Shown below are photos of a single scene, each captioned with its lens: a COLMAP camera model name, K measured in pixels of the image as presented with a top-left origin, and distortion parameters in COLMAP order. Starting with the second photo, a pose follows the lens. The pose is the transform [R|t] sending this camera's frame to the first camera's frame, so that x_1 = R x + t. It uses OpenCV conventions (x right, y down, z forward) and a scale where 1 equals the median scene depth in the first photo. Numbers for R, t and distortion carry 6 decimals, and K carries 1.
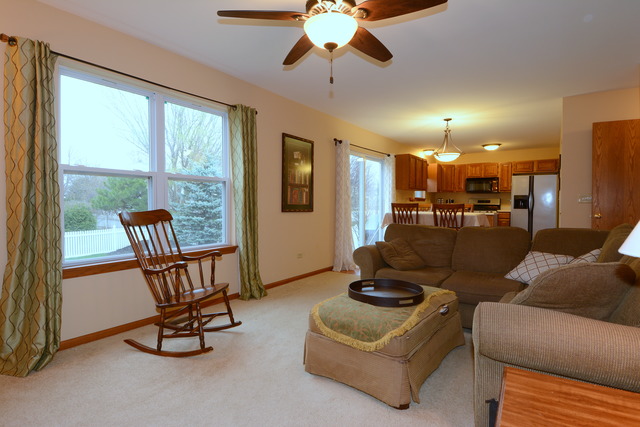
lens RADIAL K [[342.1, 0, 320.8], [0, 342.1, 214.9], [0, 0, 1]] dist [0.008514, 0.000241]
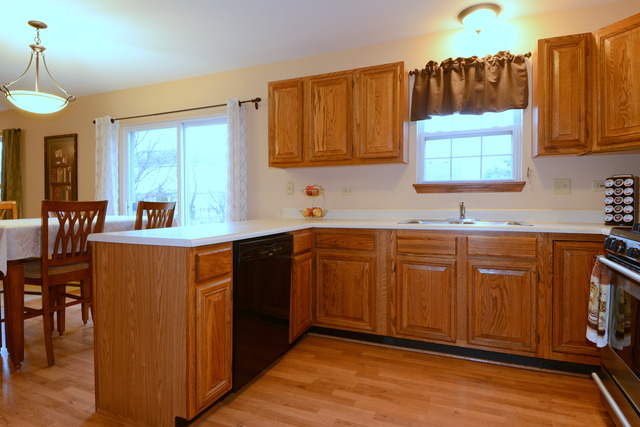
lens RADIAL K [[369.2, 0, 320.6], [0, 369.2, 208.7], [0, 0, 1]] dist [0.008067, -0.000660]
pose [[0.191445, 0.022953, -0.981235, 0.643774], [-0.022884, 0.999559, 0.018916, -0.029169], [0.981236, 0.018833, 0.191886, 0.868663]]
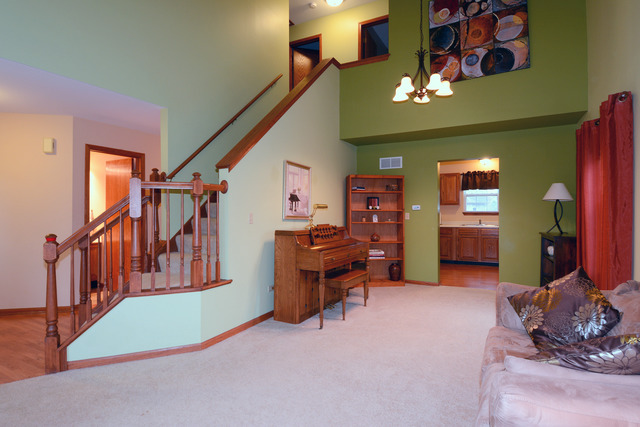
lens RADIAL K [[342.1, 0, 322.9], [0, 342.1, 213.1], [0, 0, 1]] dist [0.008514, 0.000241]
pose [[0.126294, -0.011186, -0.991930, 1.246251], [-0.028376, 0.999487, -0.014885, -0.020231], [0.991587, 0.030027, 0.125912, 0.495014]]
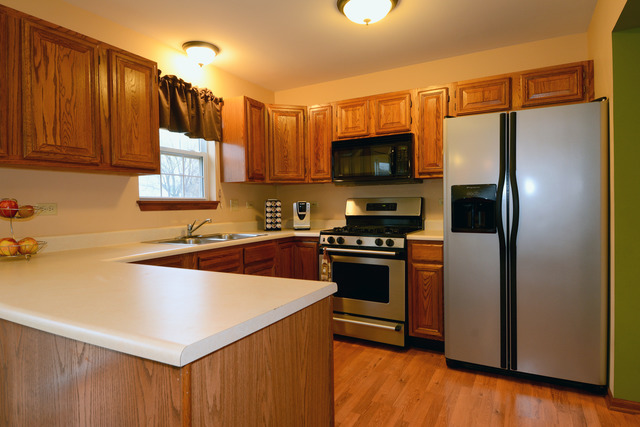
lens RADIAL K [[369.2, 0, 322.4], [0, 369.2, 210.0], [0, 0, 1]] dist [0.008067, -0.000660]
pose [[0.994663, -0.014888, 0.102093, 0.415415], [0.016652, 0.999726, -0.016448, -0.033166], [-0.101820, 0.018060, 0.994639, 0.689556]]
